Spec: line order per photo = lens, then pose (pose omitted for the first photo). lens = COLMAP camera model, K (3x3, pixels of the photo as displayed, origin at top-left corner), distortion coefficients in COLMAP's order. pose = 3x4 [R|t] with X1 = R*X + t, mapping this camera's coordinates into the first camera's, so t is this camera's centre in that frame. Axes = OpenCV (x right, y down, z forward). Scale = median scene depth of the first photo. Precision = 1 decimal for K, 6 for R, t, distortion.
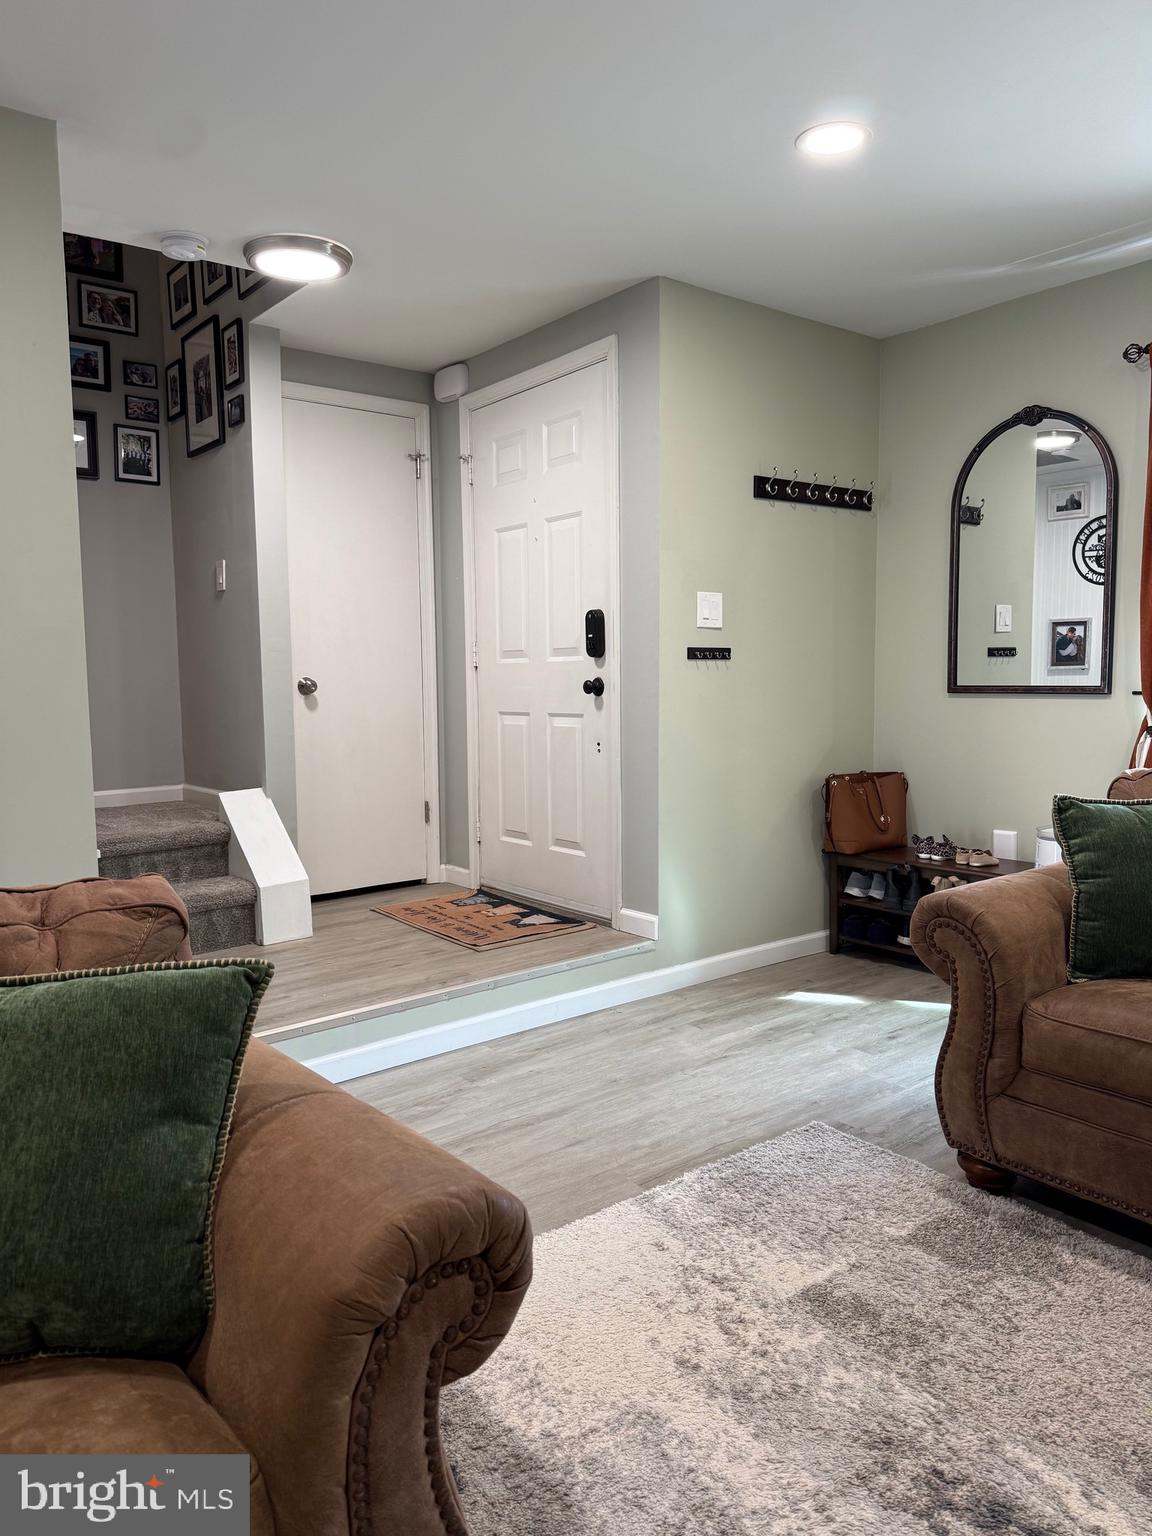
lens RADIAL K [[1080.9, 0, 576.7], [0, 1080.9, 770.8], [0, 0, 1]] dist [0.074657, -0.101551]
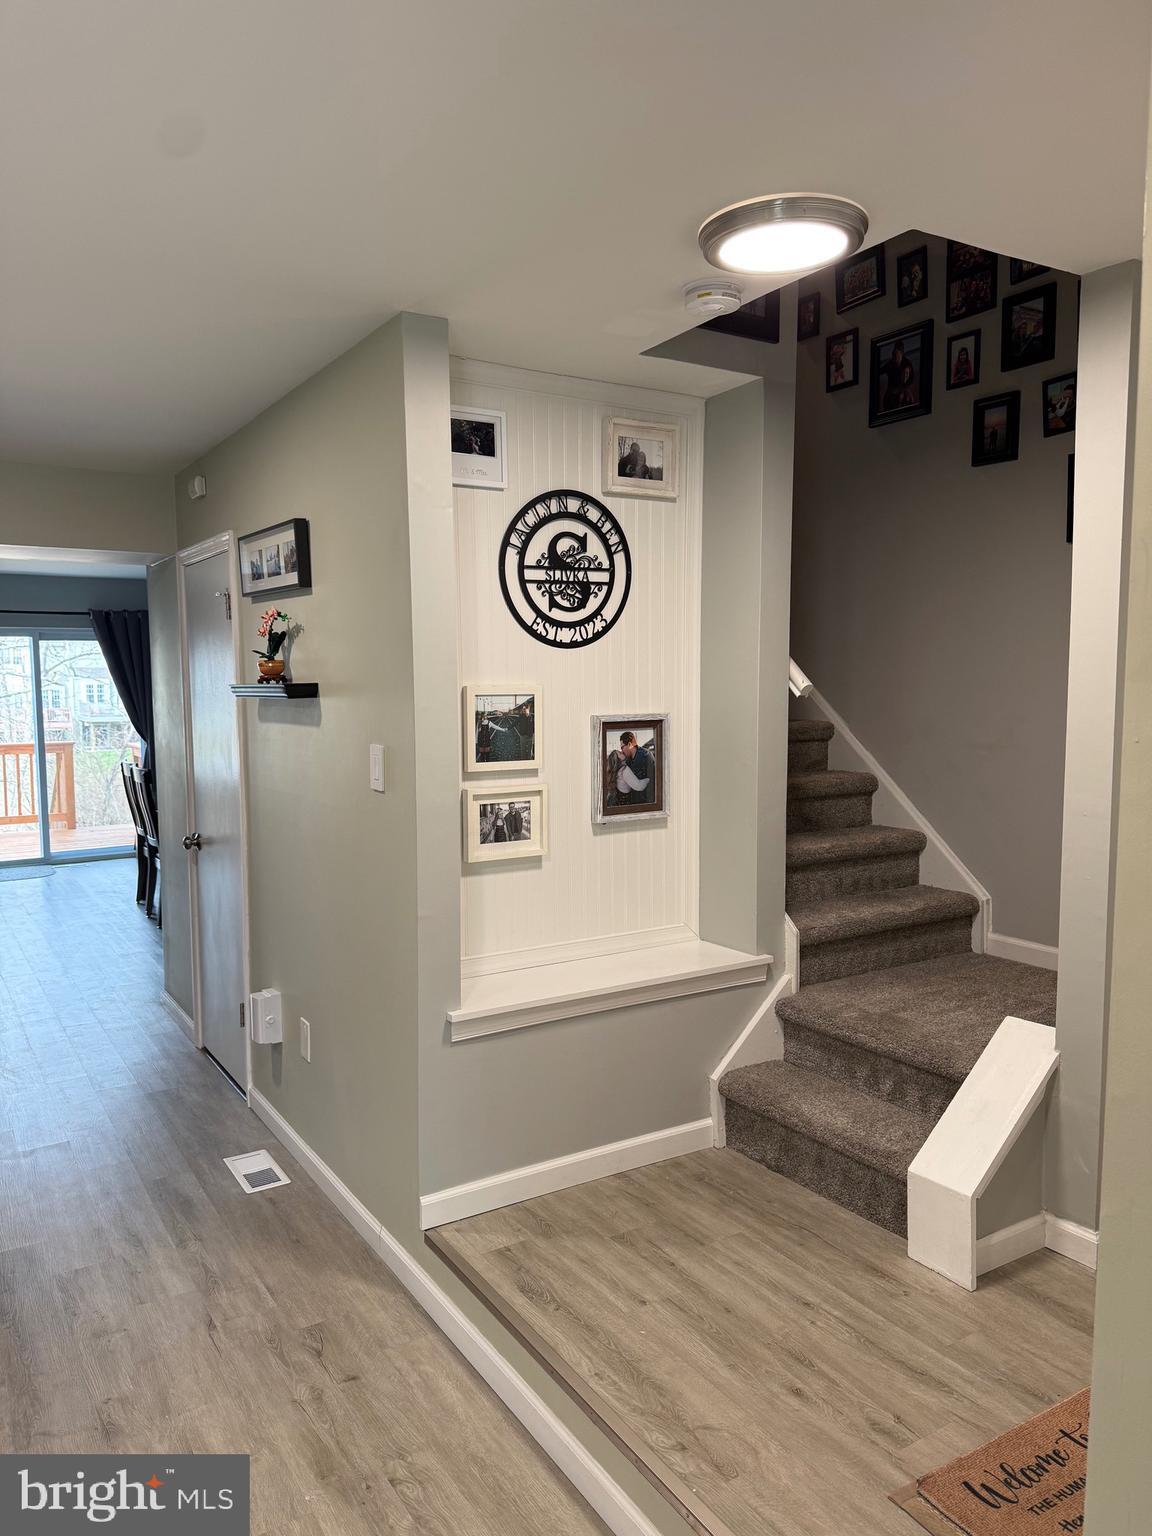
lens RADIAL K [[1080.9, 0, 578.0], [0, 1080.9, 771.9], [0, 0, 1]] dist [0.074657, -0.101551]
pose [[-0.102117, 0.099914, -0.989742, 0.366428], [-0.081420, 0.990766, 0.108418, -0.189191], [0.991435, 0.091656, -0.093039, 0.840025]]
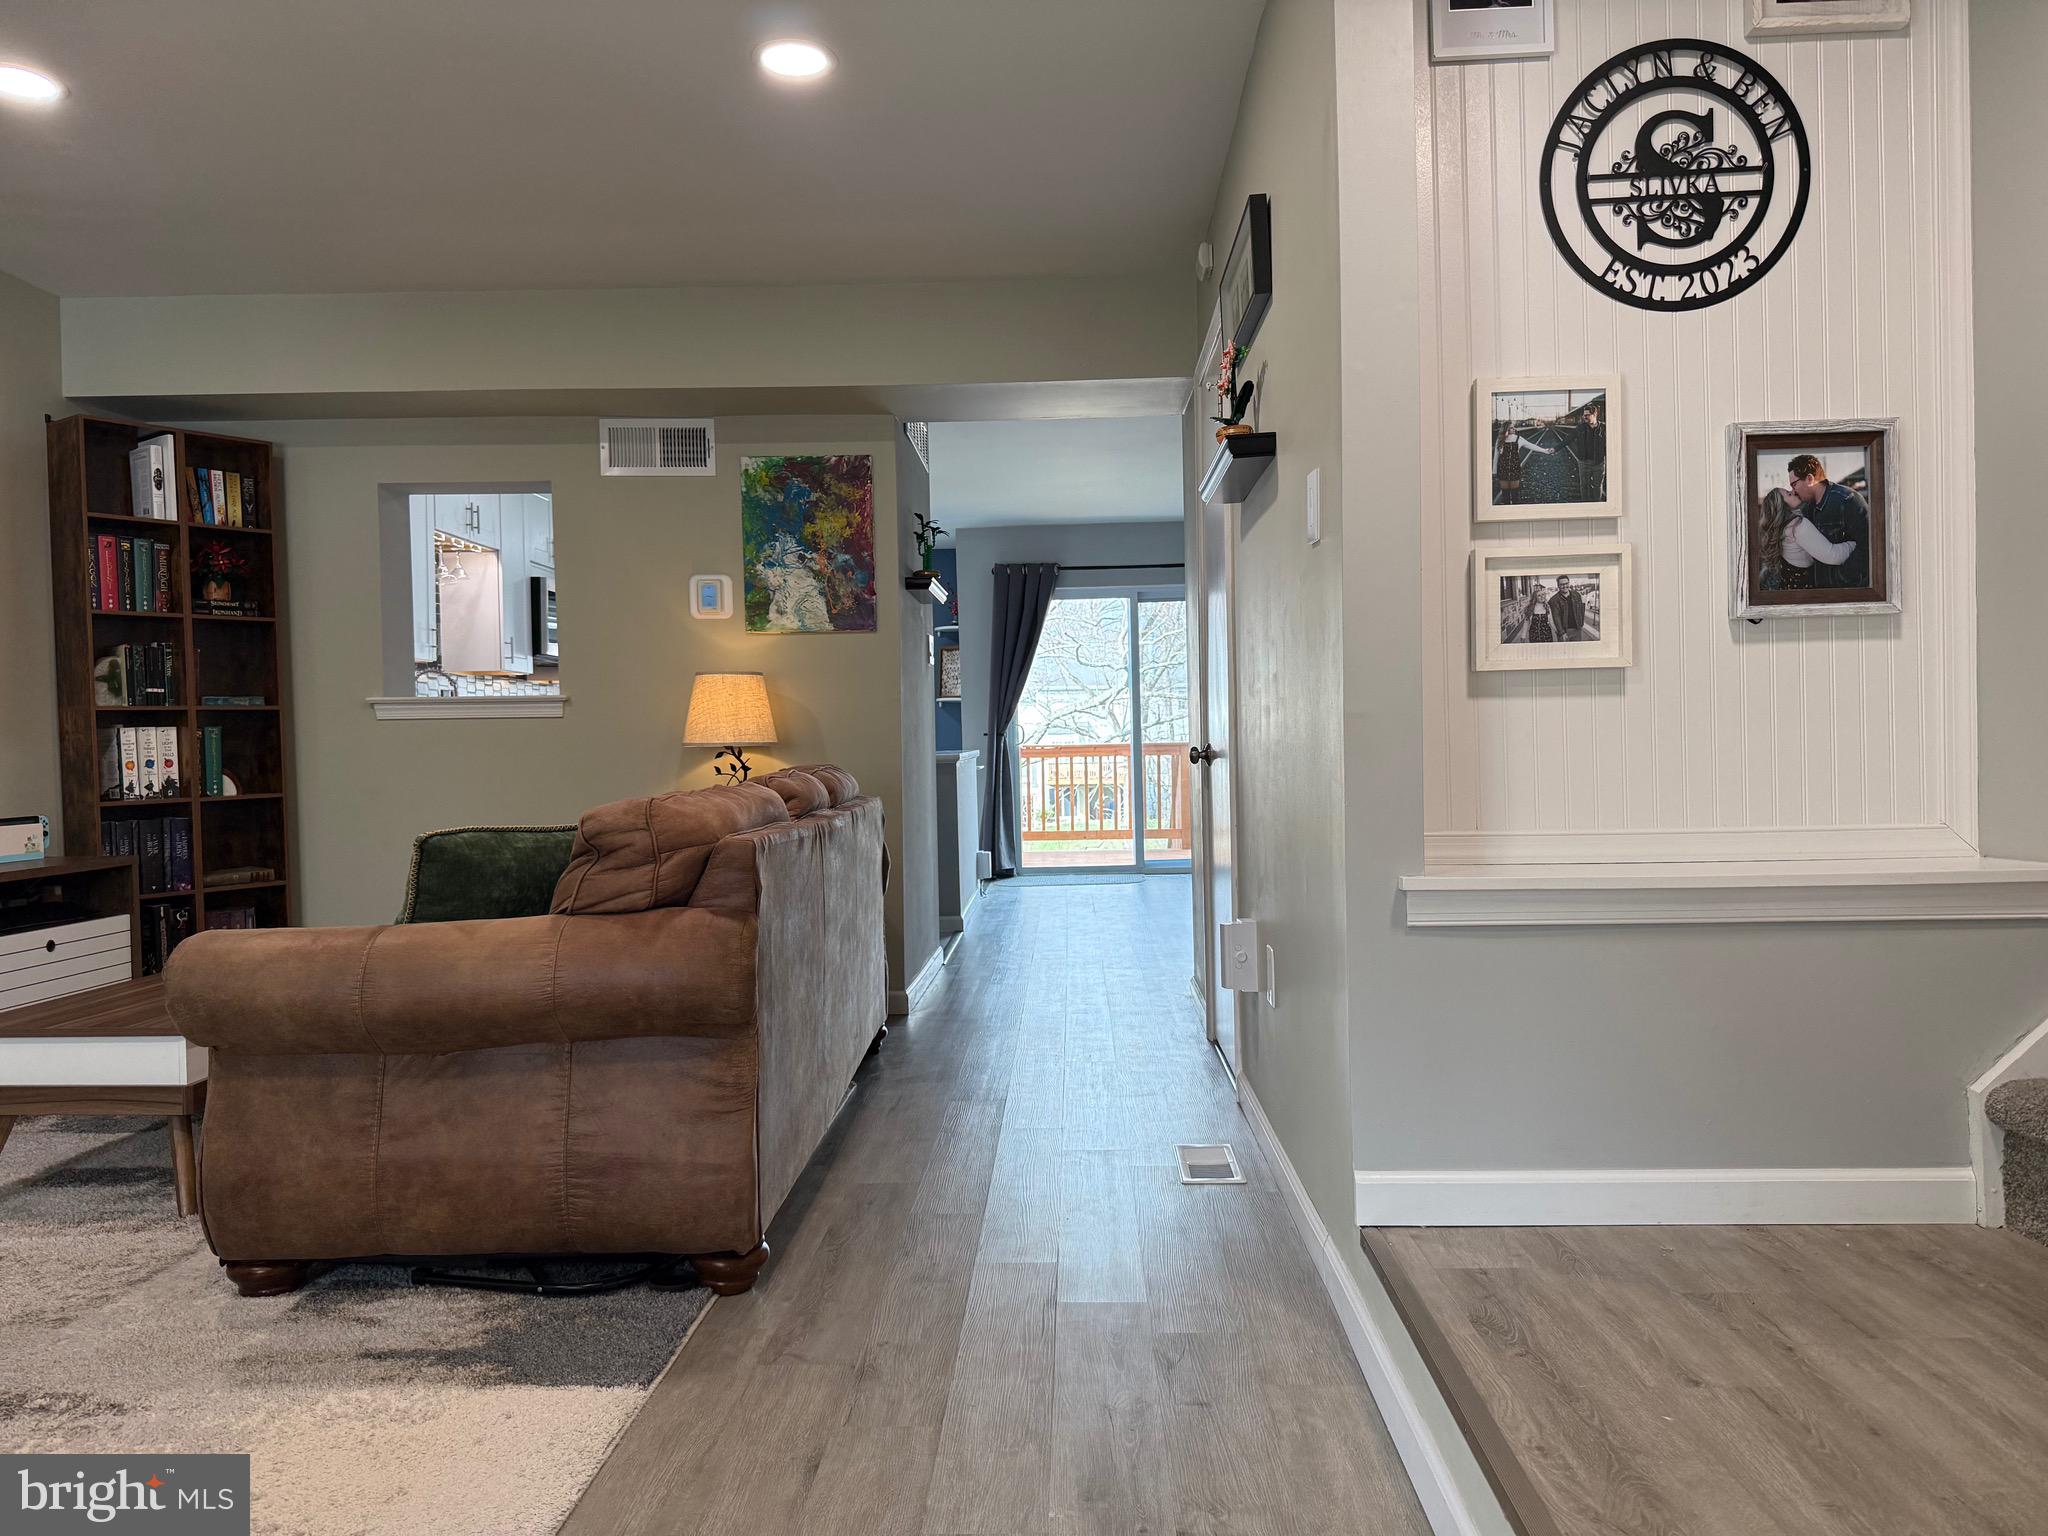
lens RADIAL K [[1441.2, 0, 1030.5], [0, 1441.2, 769.1], [0, 0, 1]] dist [0.074657, -0.101551]
pose [[-0.641871, 0.041648, -0.765681, 0.224907], [-0.037008, 0.995678, 0.085182, -0.035205], [0.765919, 0.083013, -0.637555, 0.956470]]
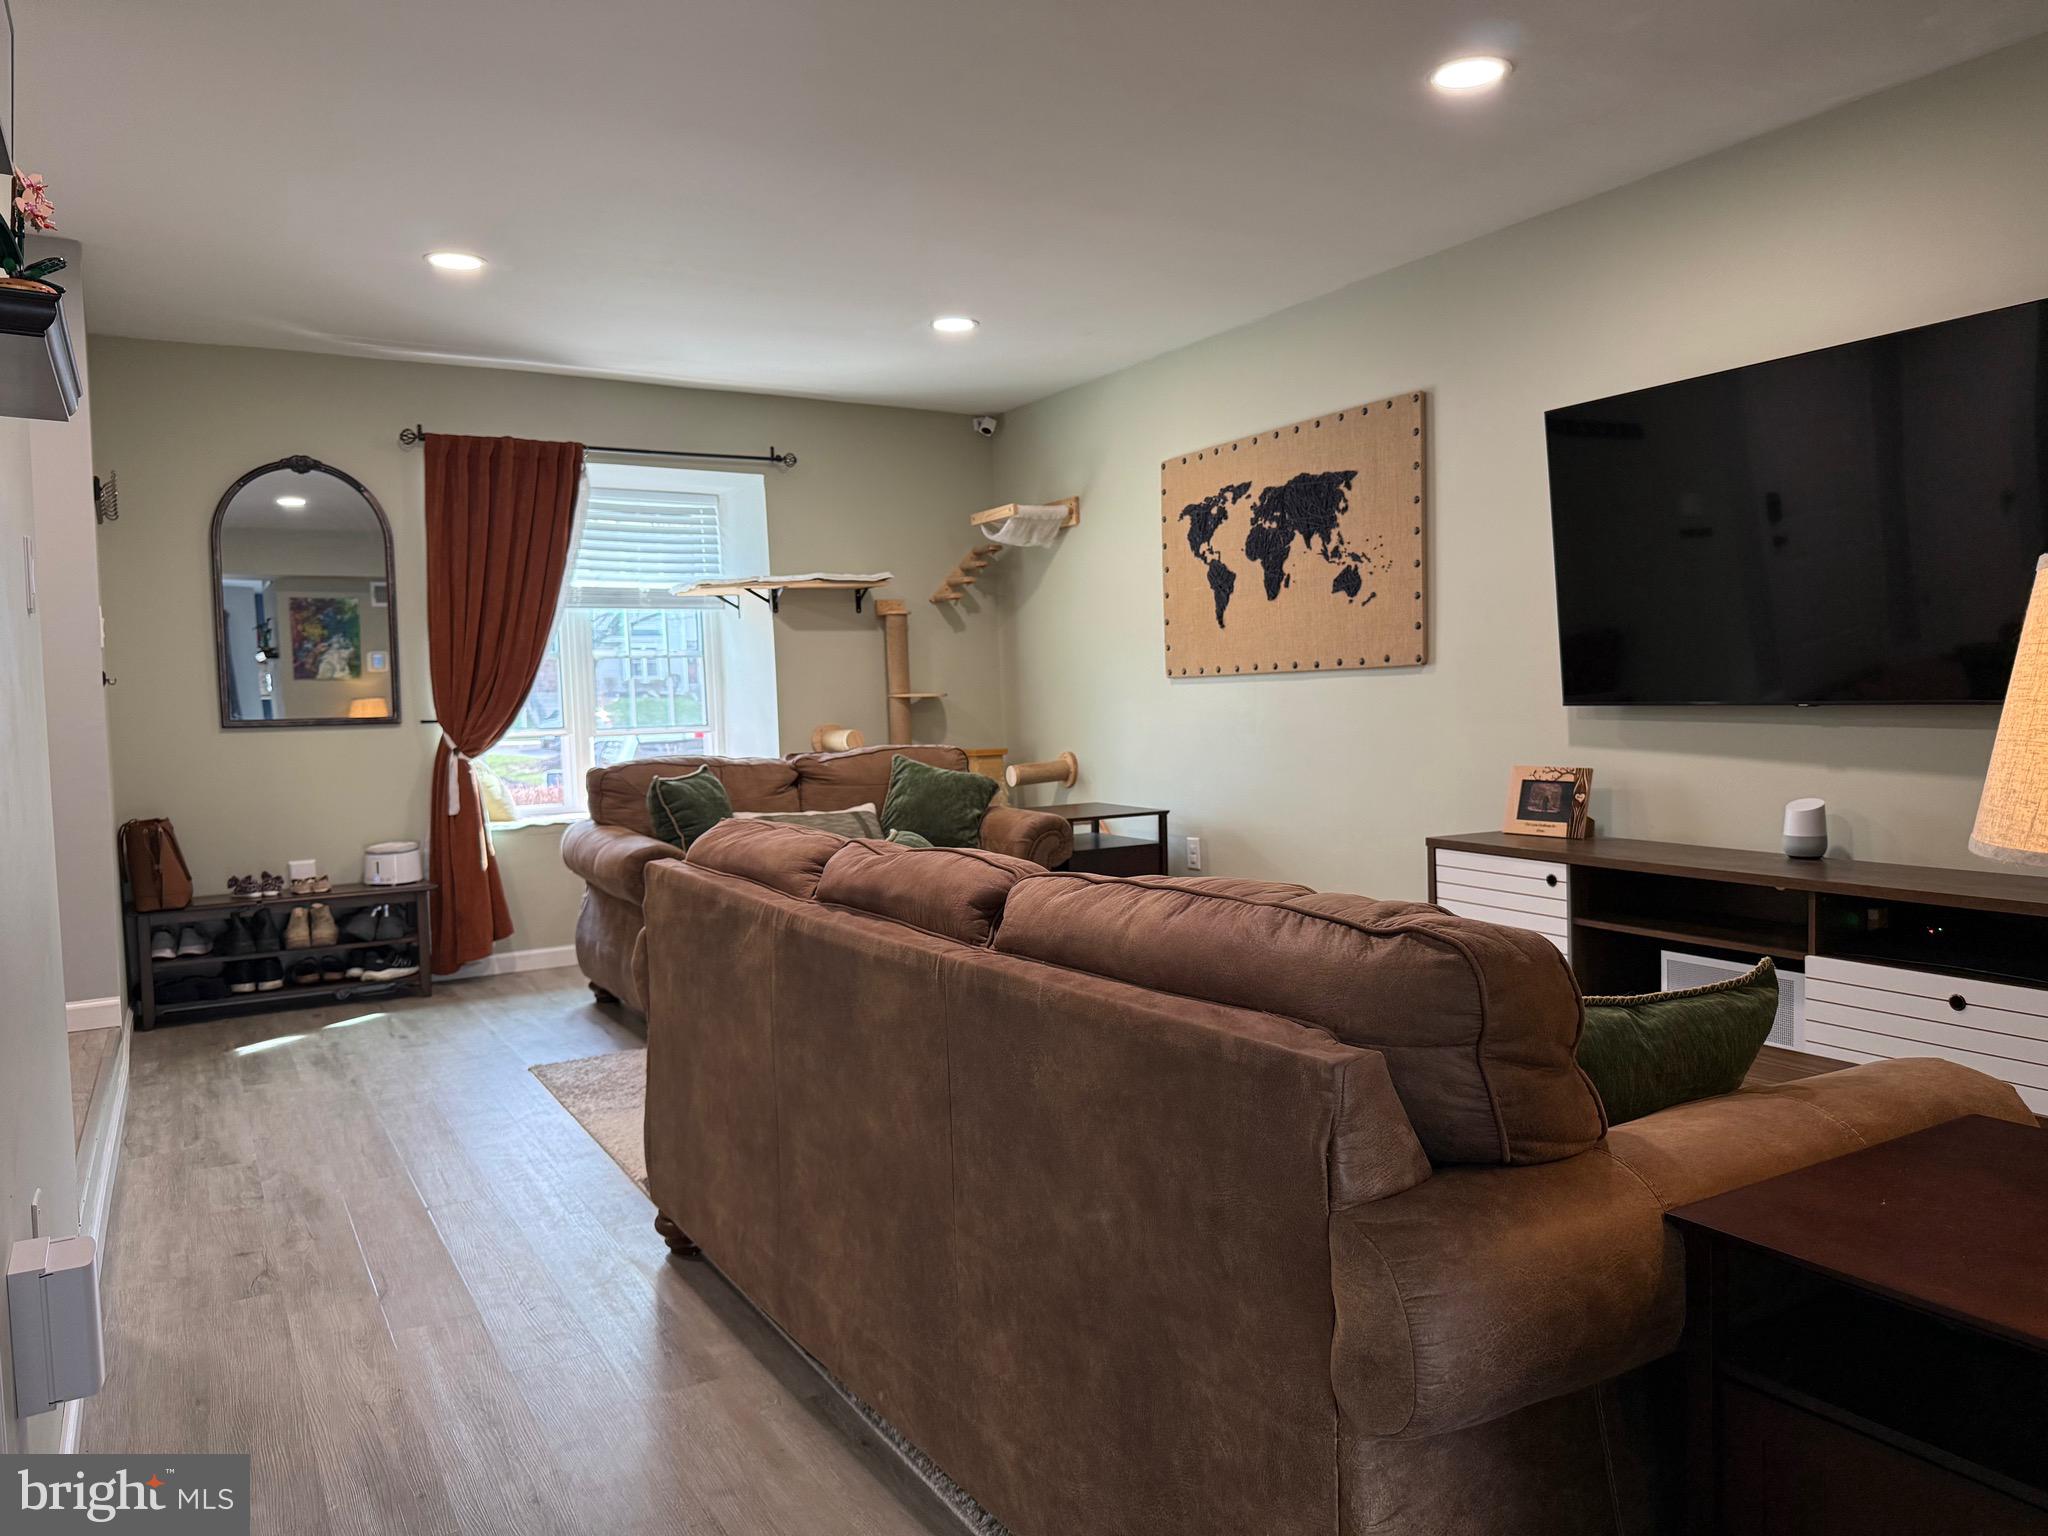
lens RADIAL K [[1441.2, 0, 1045.2], [0, 1441.2, 771.6], [0, 0, 1]] dist [0.074657, -0.101551]
pose [[0.119445, -0.041887, 0.991957, -0.914403], [0.111098, 0.993399, 0.028570, 0.010749], [-0.986605, 0.106792, 0.123310, 0.145157]]
